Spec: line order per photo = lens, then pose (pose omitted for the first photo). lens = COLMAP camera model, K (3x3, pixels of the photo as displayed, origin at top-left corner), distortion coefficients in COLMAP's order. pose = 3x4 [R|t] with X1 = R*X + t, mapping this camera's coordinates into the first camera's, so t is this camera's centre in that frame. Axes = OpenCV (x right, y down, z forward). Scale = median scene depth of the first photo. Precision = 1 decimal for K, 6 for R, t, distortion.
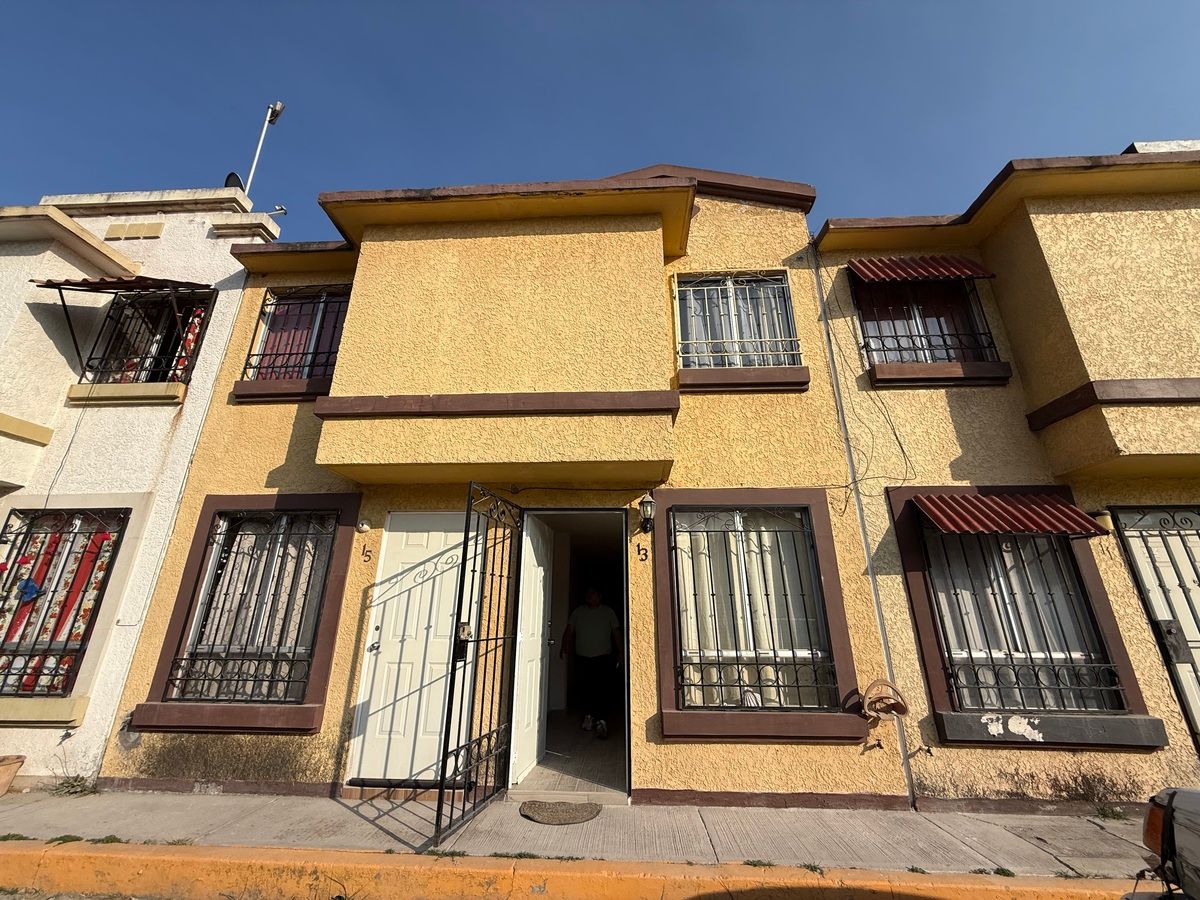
lens RADIAL K [[477.7, 0, 596.5], [0, 477.7, 446.7], [0, 0, 1]] dist [0.001341, 0.000237]
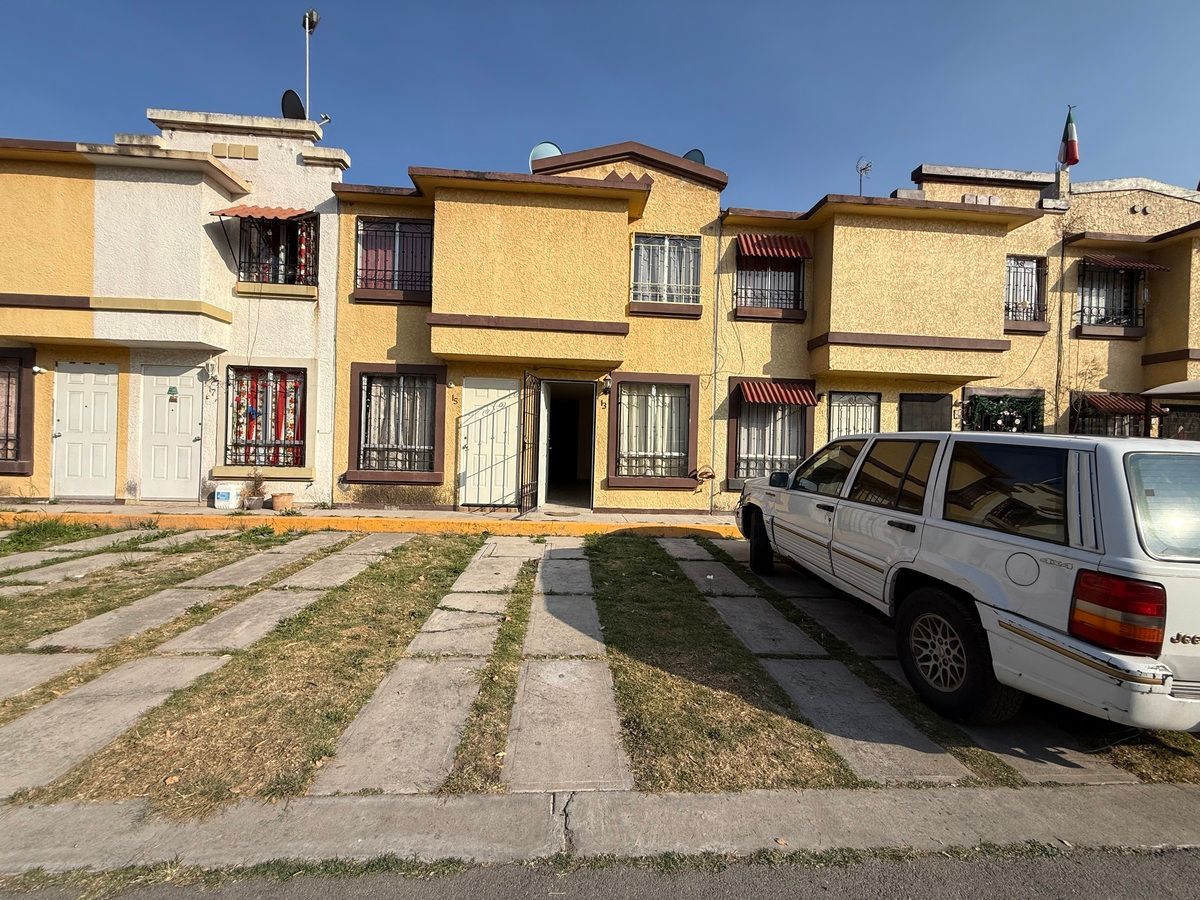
lens RADIAL K [[477.7, 0, 599.4], [0, 477.7, 447.7], [0, 0, 1]] dist [0.001341, 0.000237]
pose [[0.990872, 0.023031, 0.132821, -0.167076], [-0.067071, 0.938911, 0.337561, -0.257626], [-0.116932, -0.343388, 0.931886, -0.831169]]
